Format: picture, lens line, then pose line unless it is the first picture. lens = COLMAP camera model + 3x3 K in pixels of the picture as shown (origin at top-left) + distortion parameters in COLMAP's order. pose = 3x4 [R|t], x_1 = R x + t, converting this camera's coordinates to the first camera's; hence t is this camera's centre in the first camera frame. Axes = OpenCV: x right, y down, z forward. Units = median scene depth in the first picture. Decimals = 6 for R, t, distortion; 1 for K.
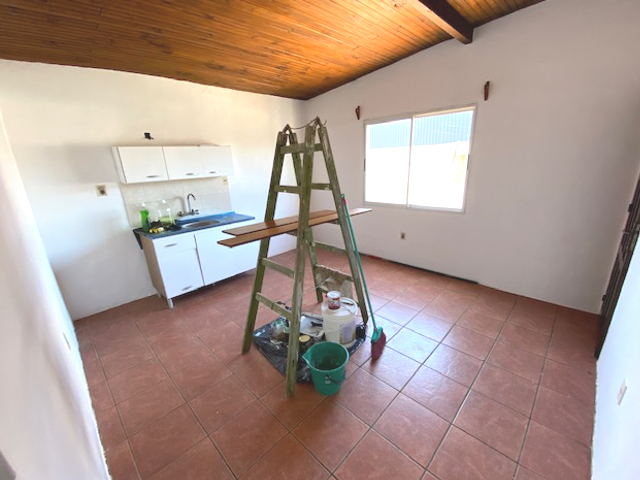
lens RADIAL K [[269.8, 0, 322.4], [0, 269.8, 250.8], [0, 0, 1]] dist [-0.001210, -0.000674]
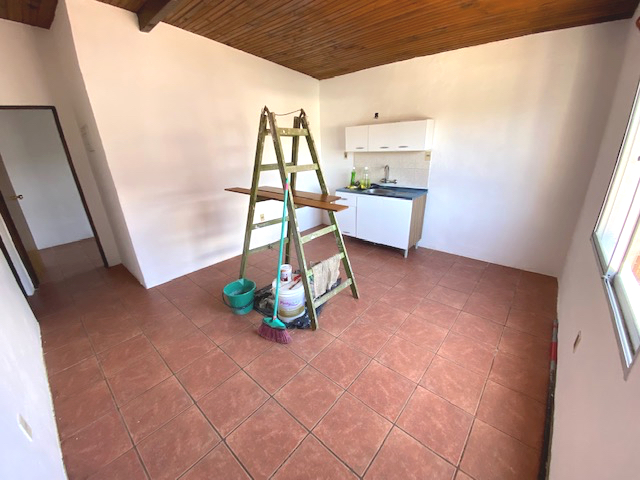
lens RADIAL K [[260.4, 0, 320.0], [0, 260.4, 240.0], [0, 0, 1]] dist [0.027194, -0.019484]
pose [[0.050774, 0.389324, -0.919700, 0.743534], [-0.303033, 0.883479, 0.357261, -0.269802], [0.951626, 0.260561, 0.162836, 0.706302]]
